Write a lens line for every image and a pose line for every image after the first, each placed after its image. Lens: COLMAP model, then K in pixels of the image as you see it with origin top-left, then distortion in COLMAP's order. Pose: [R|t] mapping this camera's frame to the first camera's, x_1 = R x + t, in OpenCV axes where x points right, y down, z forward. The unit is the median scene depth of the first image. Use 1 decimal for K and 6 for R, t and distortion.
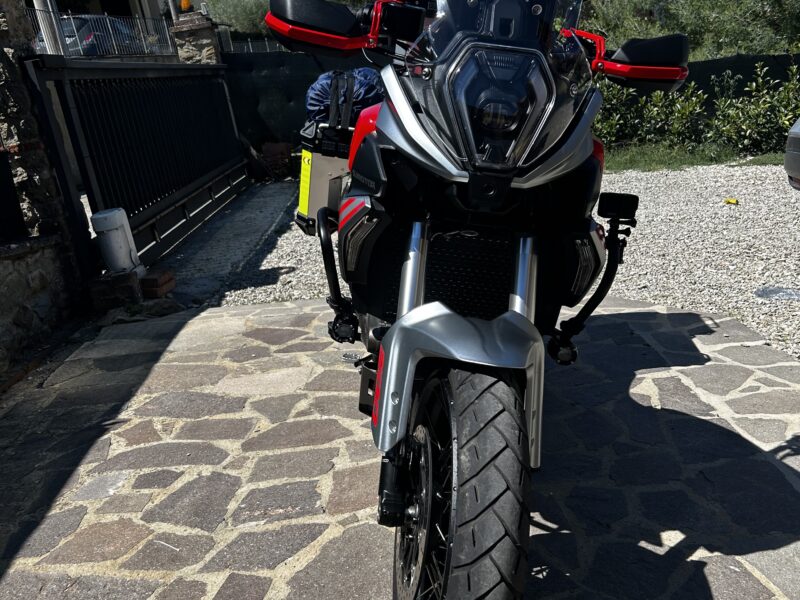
lens RADIAL K [[824.7, 0, 400.0], [0, 824.7, 300.0], [0, 0, 1]] dist [0.111246, -0.268424]
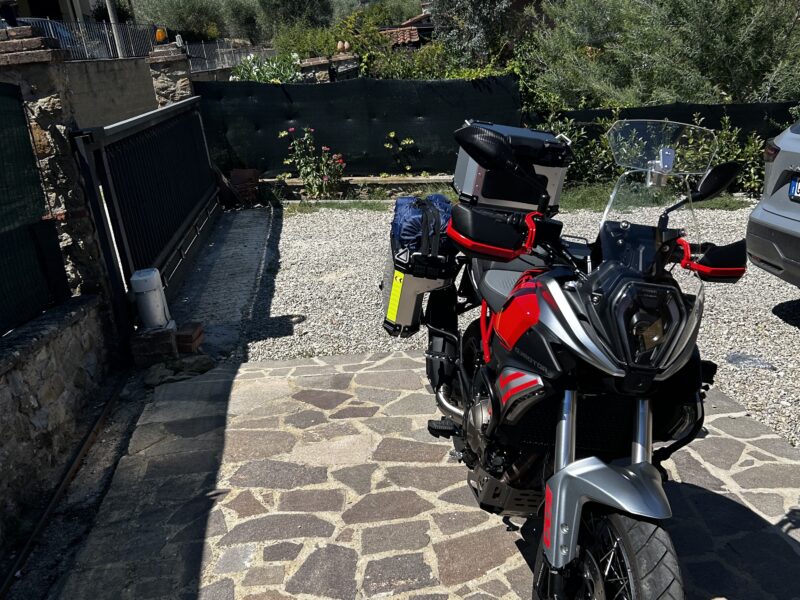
lens RADIAL K [[824.7, 0, 400.0], [0, 824.7, 300.0], [0, 0, 1]] dist [0.111246, -0.268424]
pose [[0.994646, 0.007958, 0.103037, -0.207059], [-0.009131, 0.999899, 0.010927, -0.133632], [-0.102939, -0.011809, 0.994618, -0.168537]]
